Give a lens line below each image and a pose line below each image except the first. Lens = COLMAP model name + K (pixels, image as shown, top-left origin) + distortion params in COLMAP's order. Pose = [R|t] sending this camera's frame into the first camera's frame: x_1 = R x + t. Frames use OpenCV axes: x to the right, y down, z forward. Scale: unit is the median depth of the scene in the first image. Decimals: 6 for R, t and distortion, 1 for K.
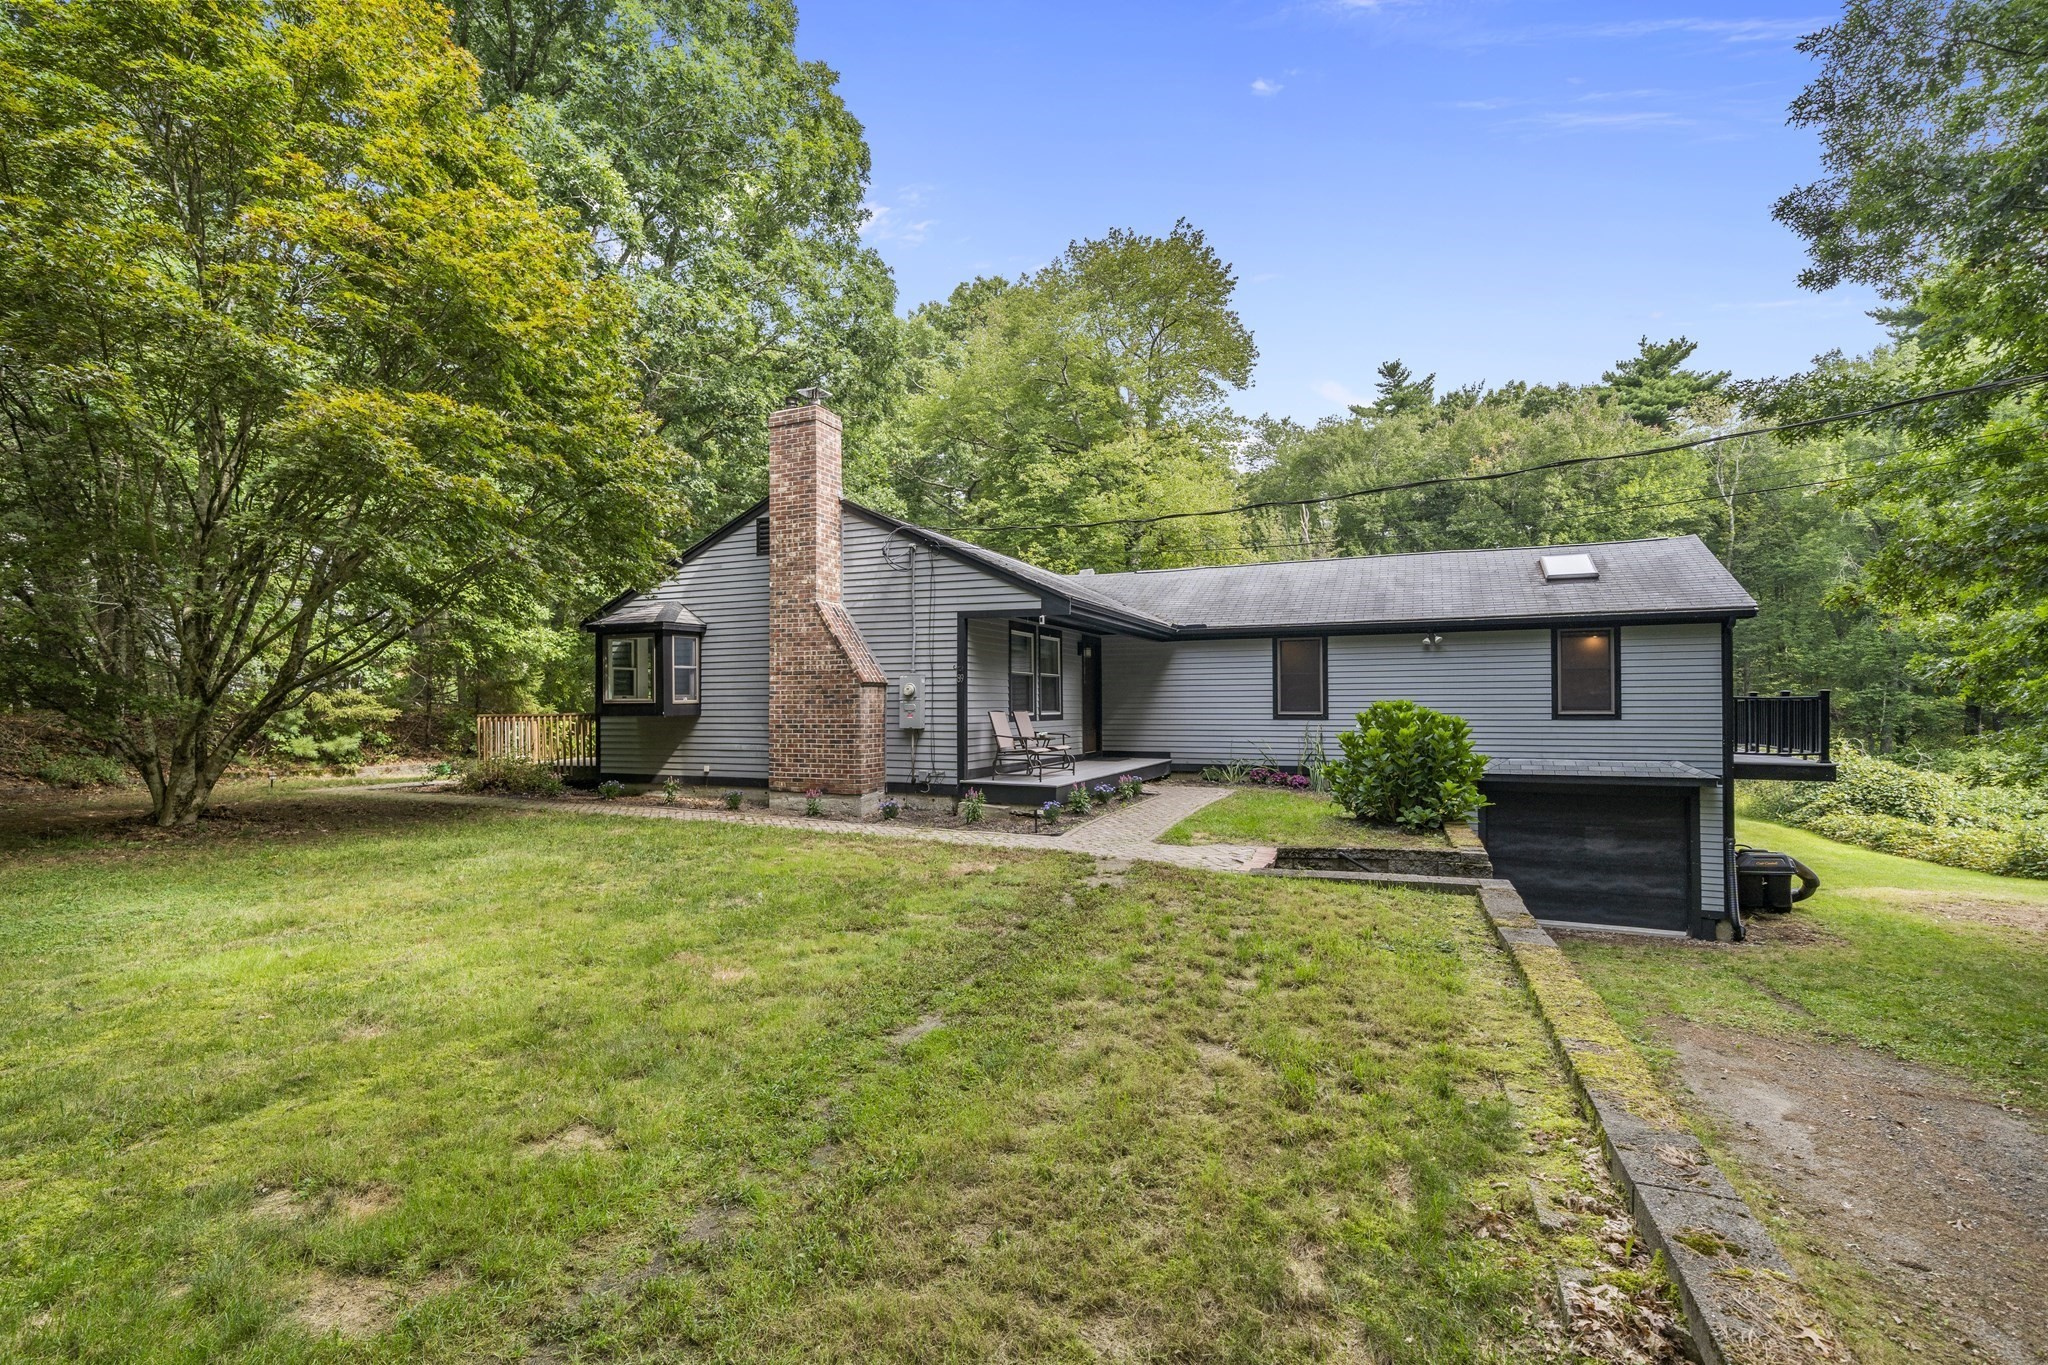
lens RADIAL K [[972.8, 0, 1021.2], [0, 972.8, 688.6], [0, 0, 1]] dist [0.001122, -0.000111]
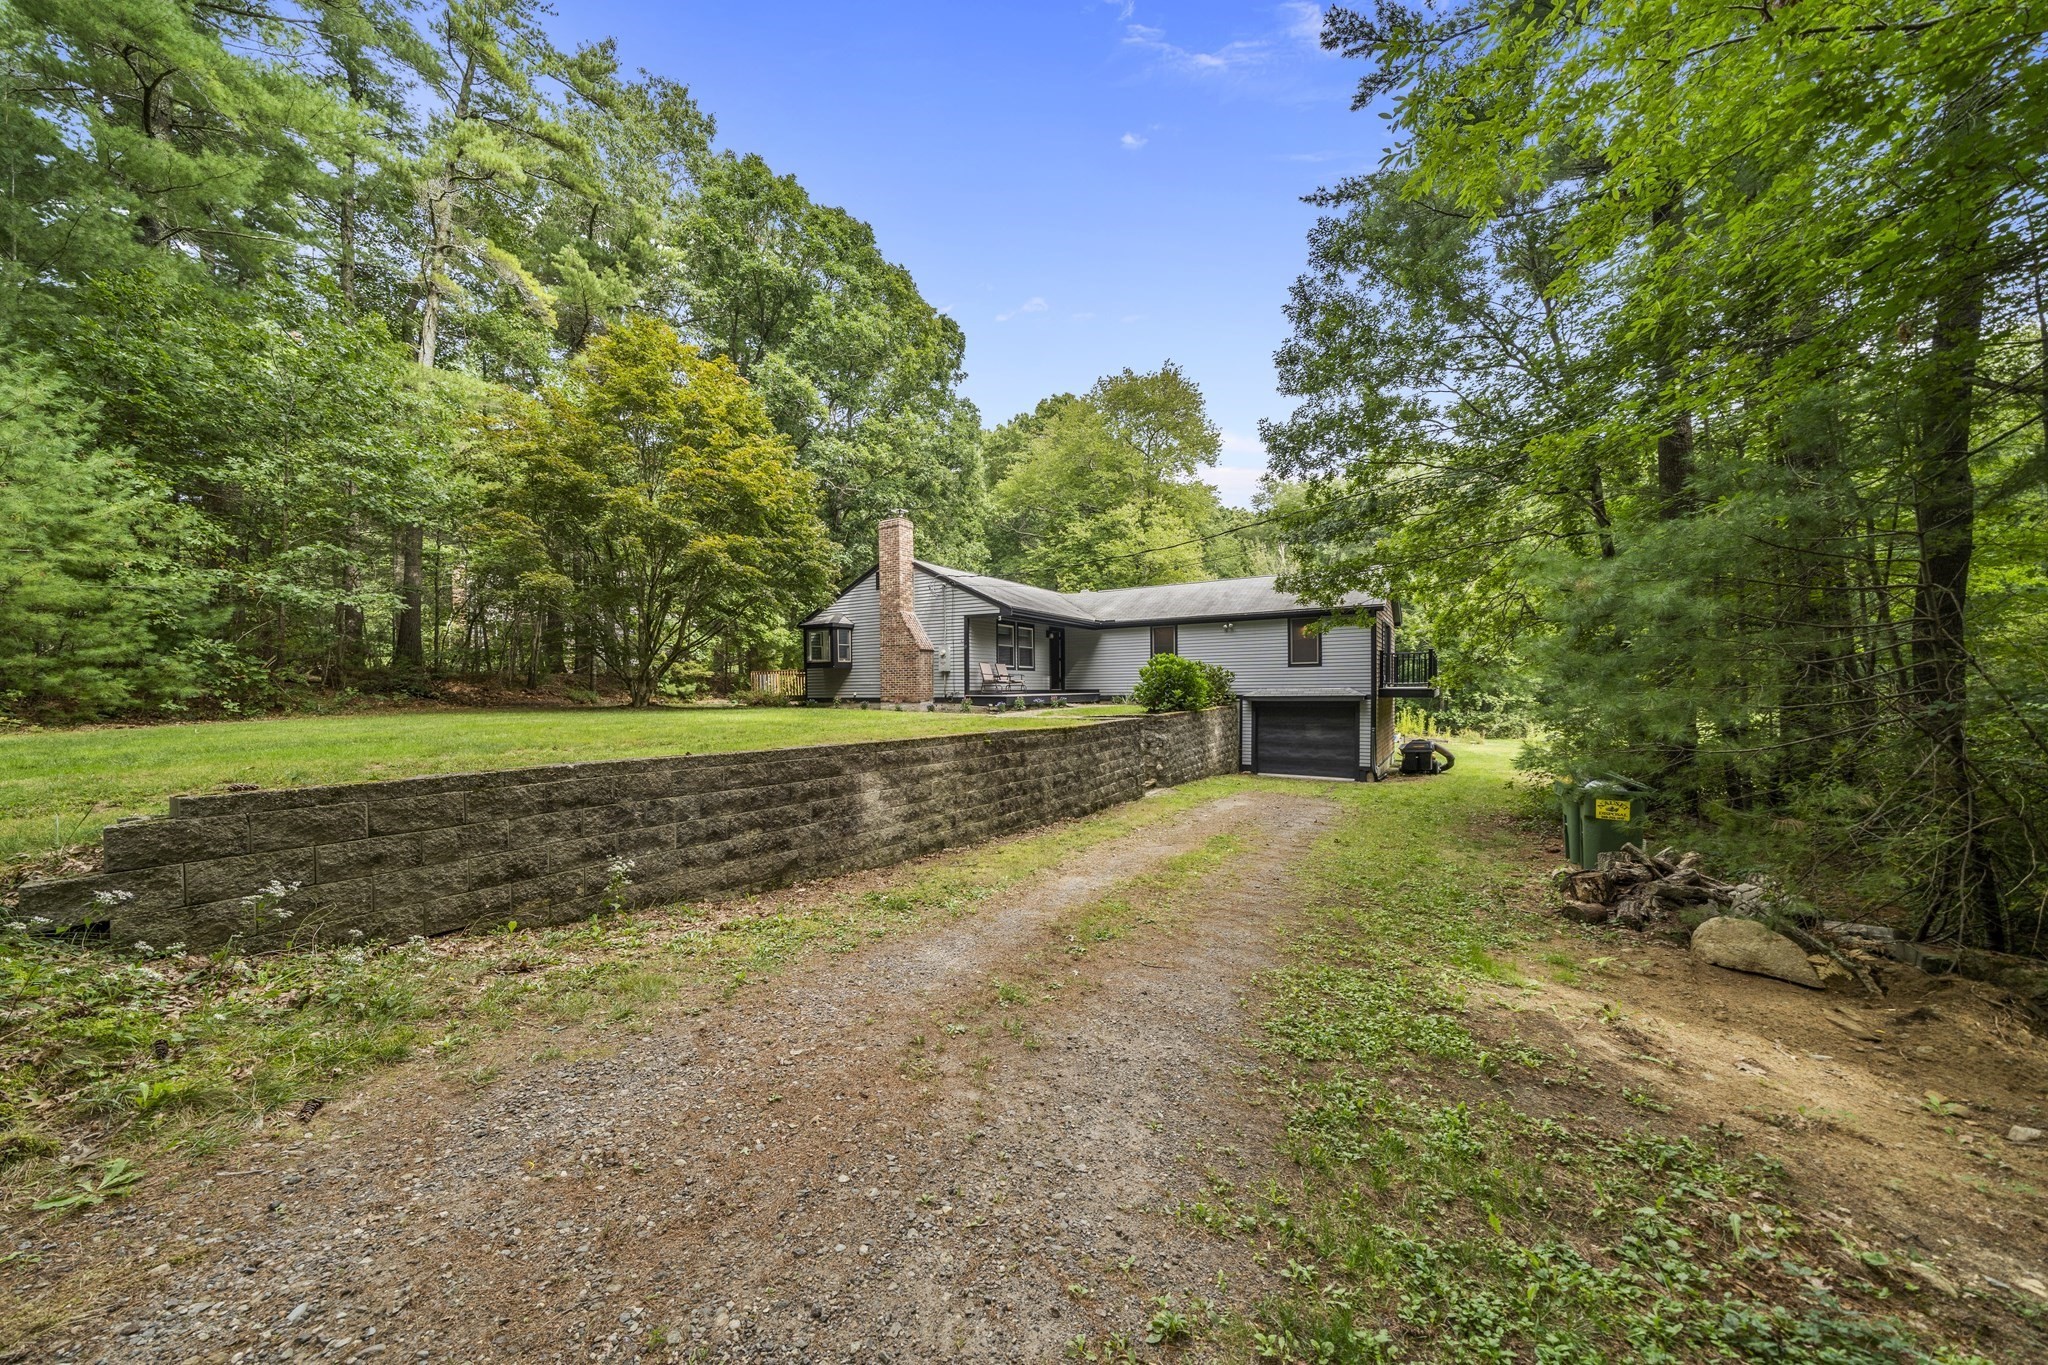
lens RADIAL K [[707.8, 0, 1013.8], [0, 707.8, 695.9], [0, 0, 1]] dist [-0.000750, -0.000006]
pose [[0.988736, -0.002469, -0.149651, 0.227556], [0.007020, 0.999529, 0.029887, 0.042387], [0.149507, -0.030601, 0.988287, -0.423366]]
